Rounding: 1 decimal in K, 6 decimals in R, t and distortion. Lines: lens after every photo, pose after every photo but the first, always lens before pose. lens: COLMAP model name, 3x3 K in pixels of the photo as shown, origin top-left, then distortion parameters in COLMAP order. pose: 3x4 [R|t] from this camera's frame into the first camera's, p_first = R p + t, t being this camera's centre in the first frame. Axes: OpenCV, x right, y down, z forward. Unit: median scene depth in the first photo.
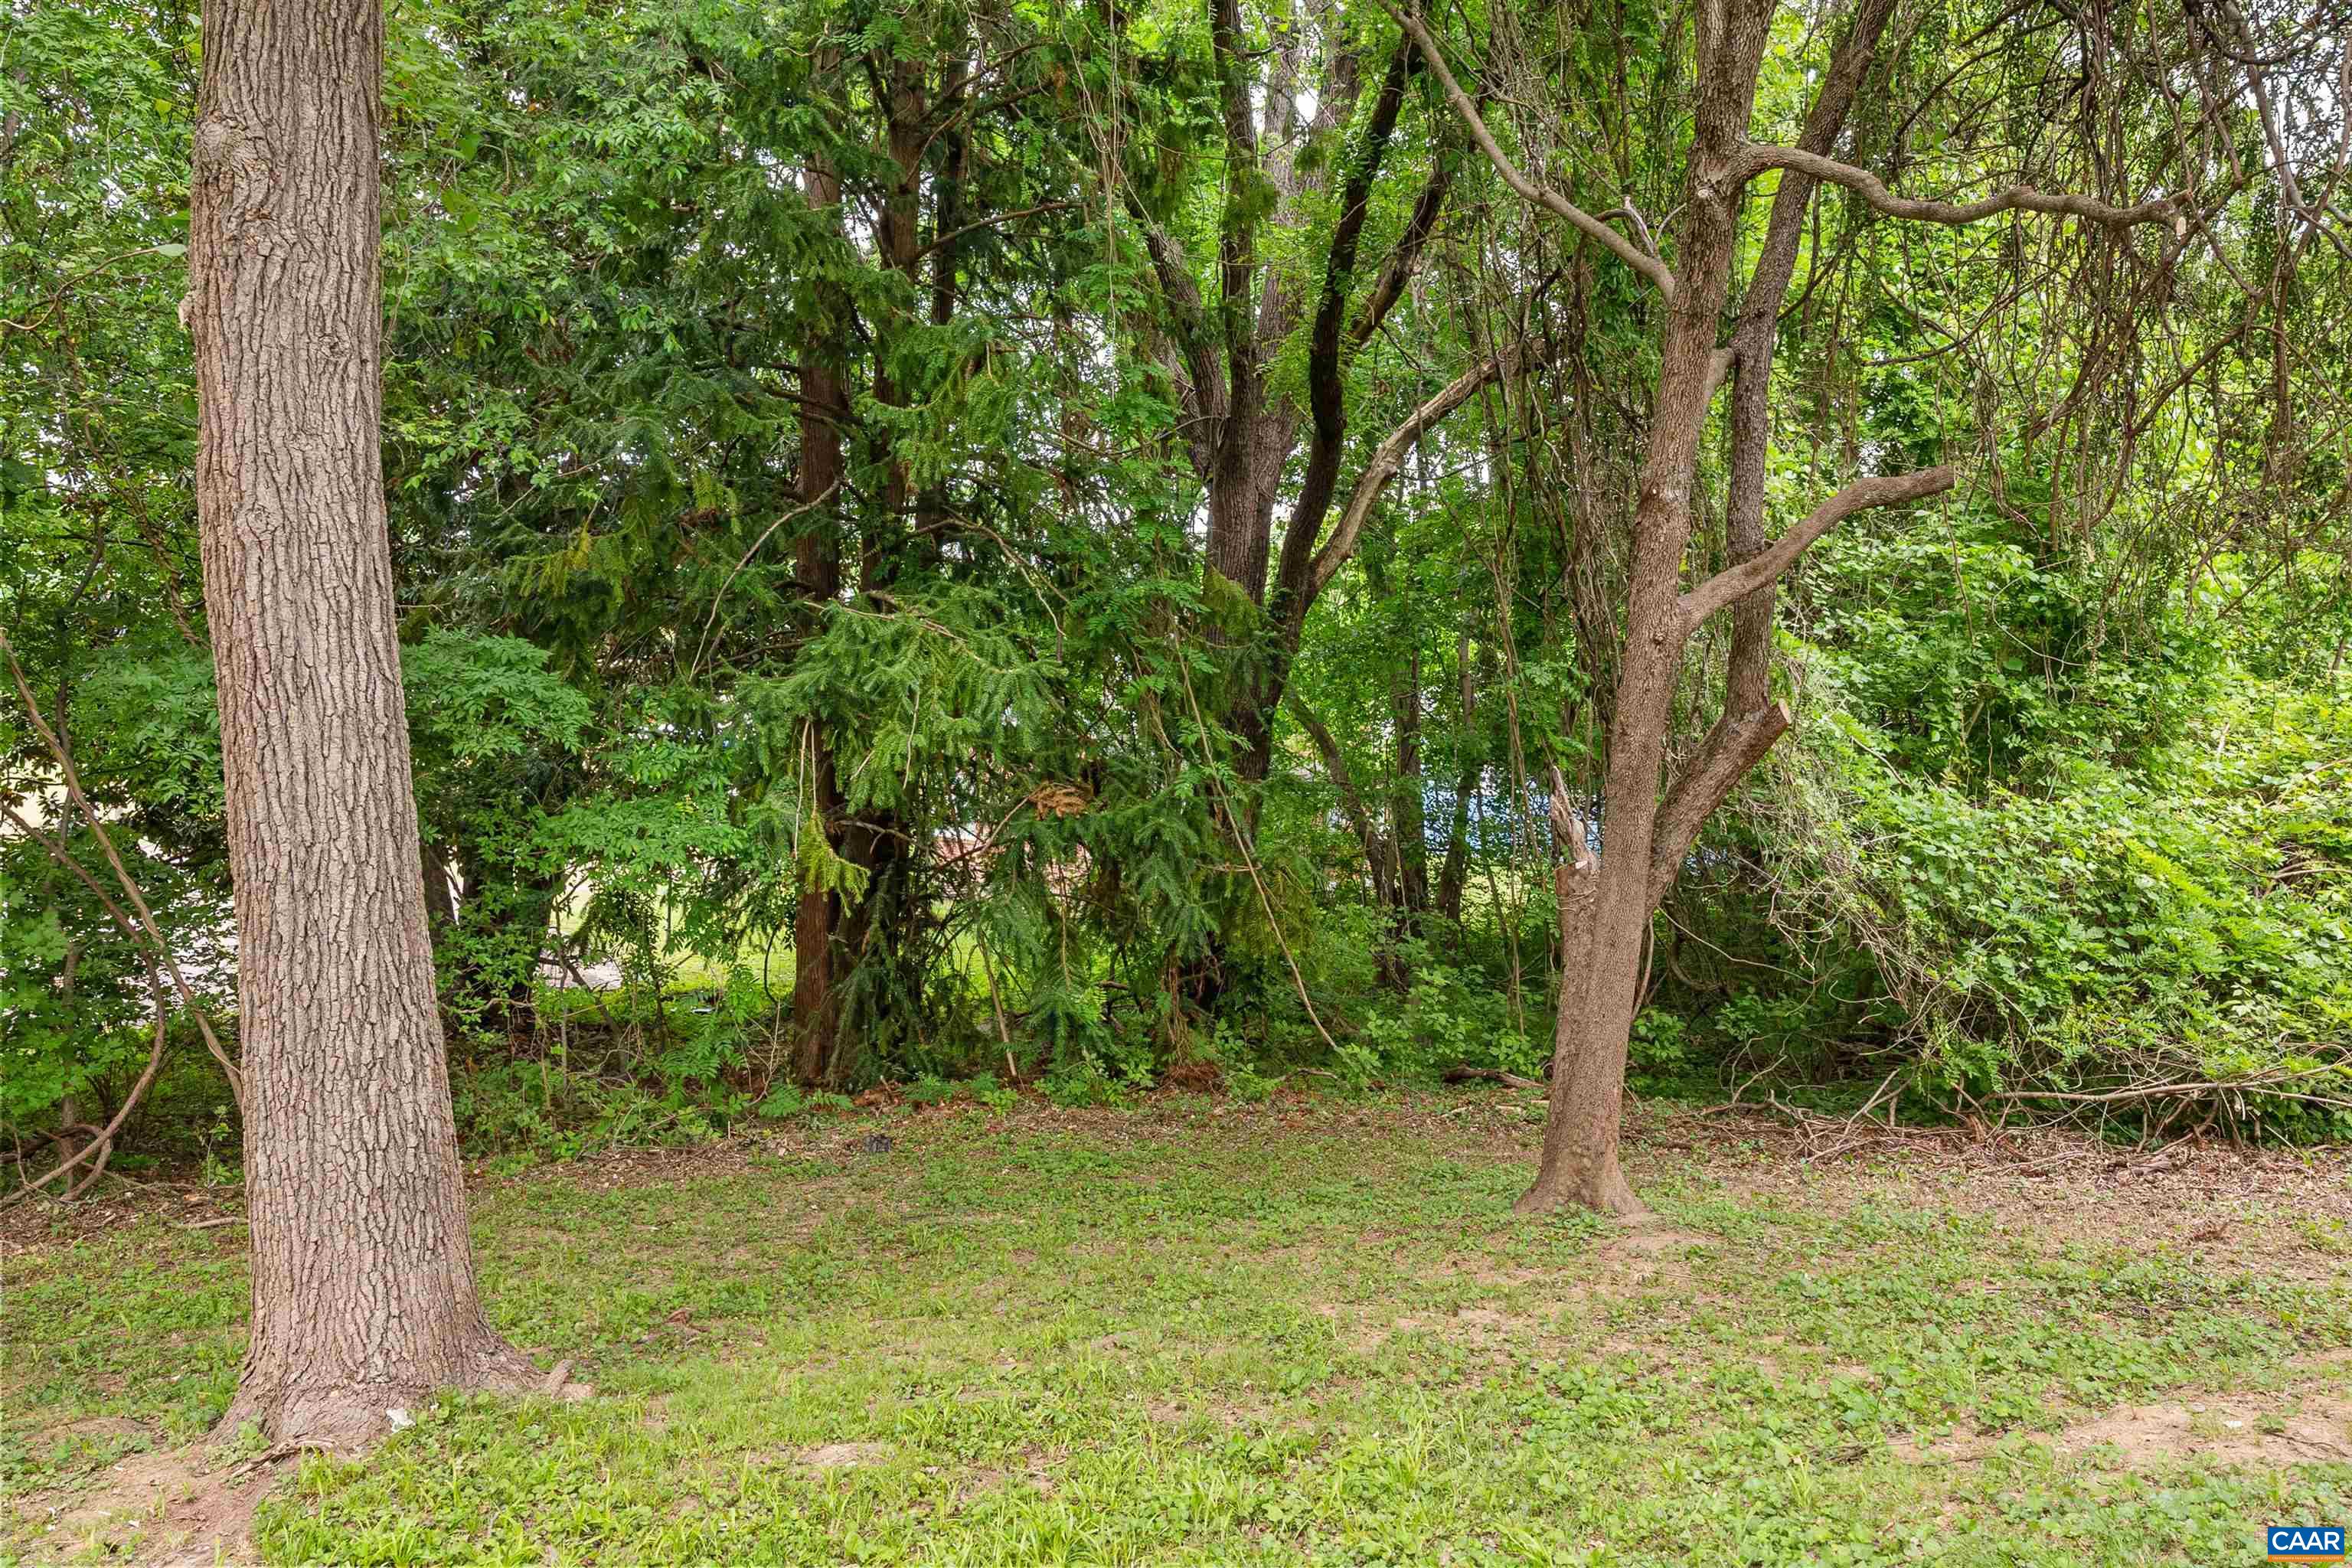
lens RADIAL K [[1718.4, 0, 1176.0], [0, 1718.4, 784.0], [0, 0, 1]] dist [-0.006686, -0.000996]
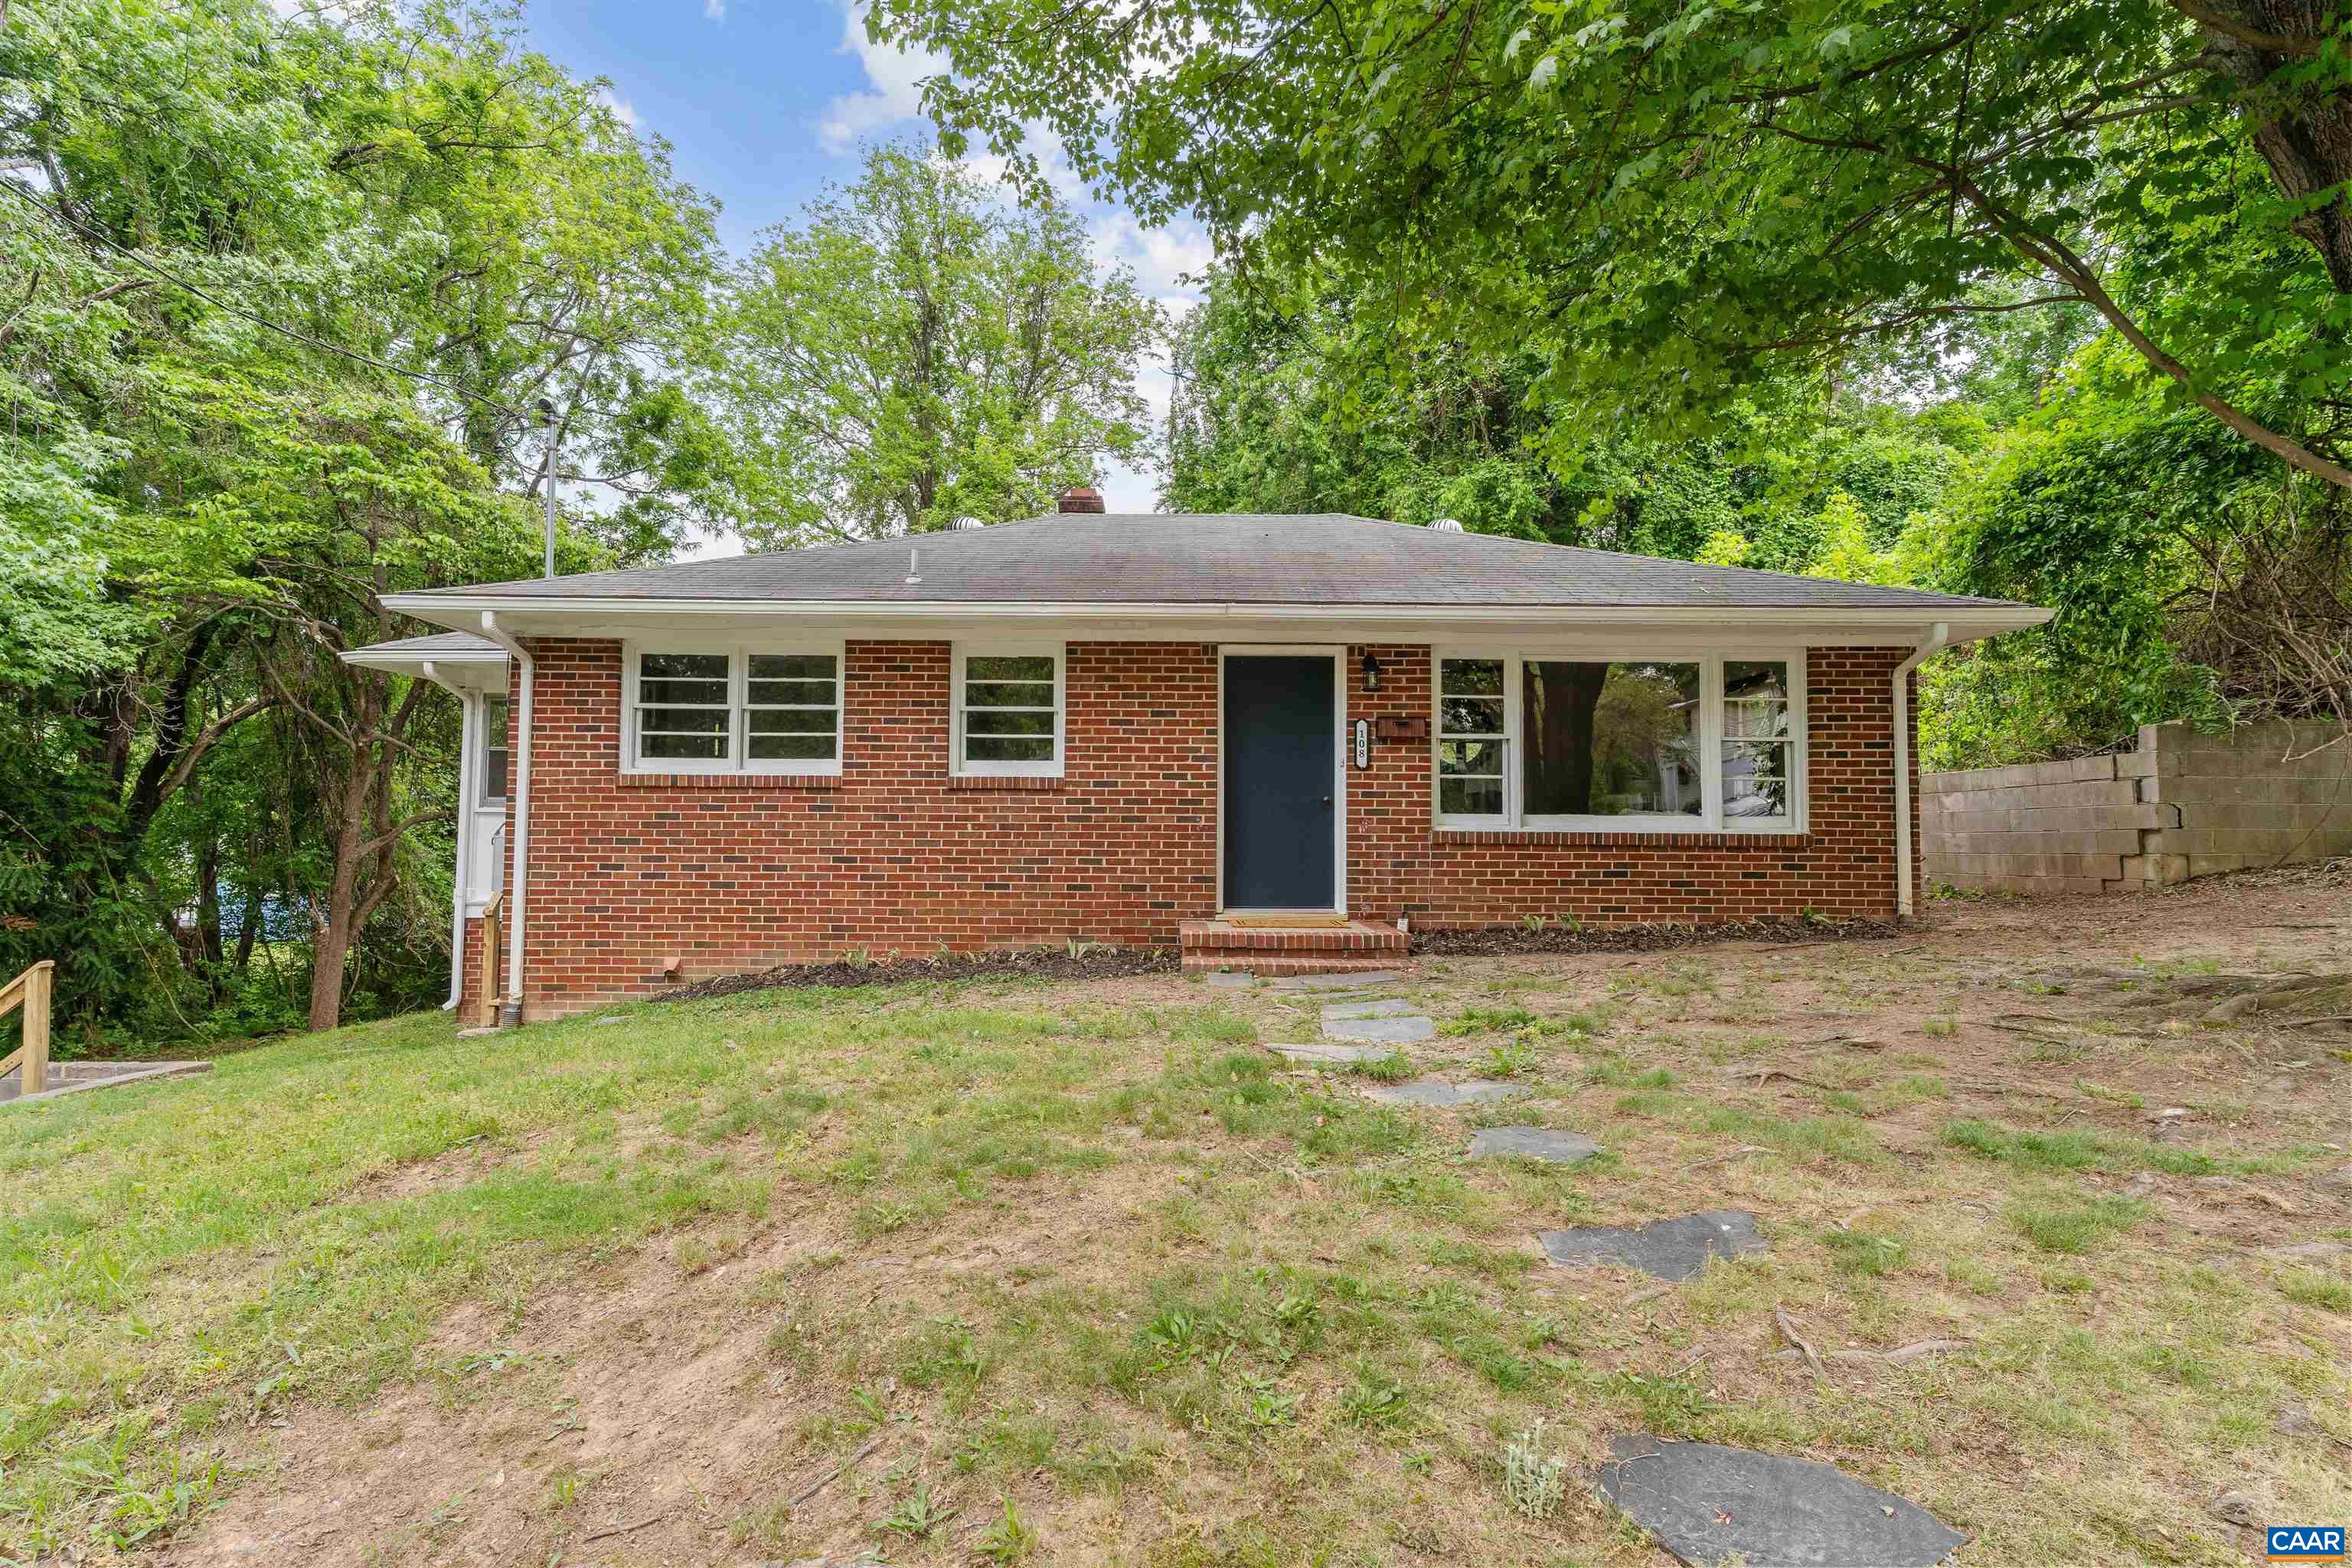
lens RADIAL K [[1164.1, 0, 1171.6], [0, 1164.1, 834.9], [0, 0, 1]] dist [0.003522, 0.000089]
pose [[0.663009, 0.026238, 0.748152, -0.121413], [-0.003028, 0.999471, -0.032369, -0.031201], [-0.748606, 0.019196, 0.662738, -0.577376]]
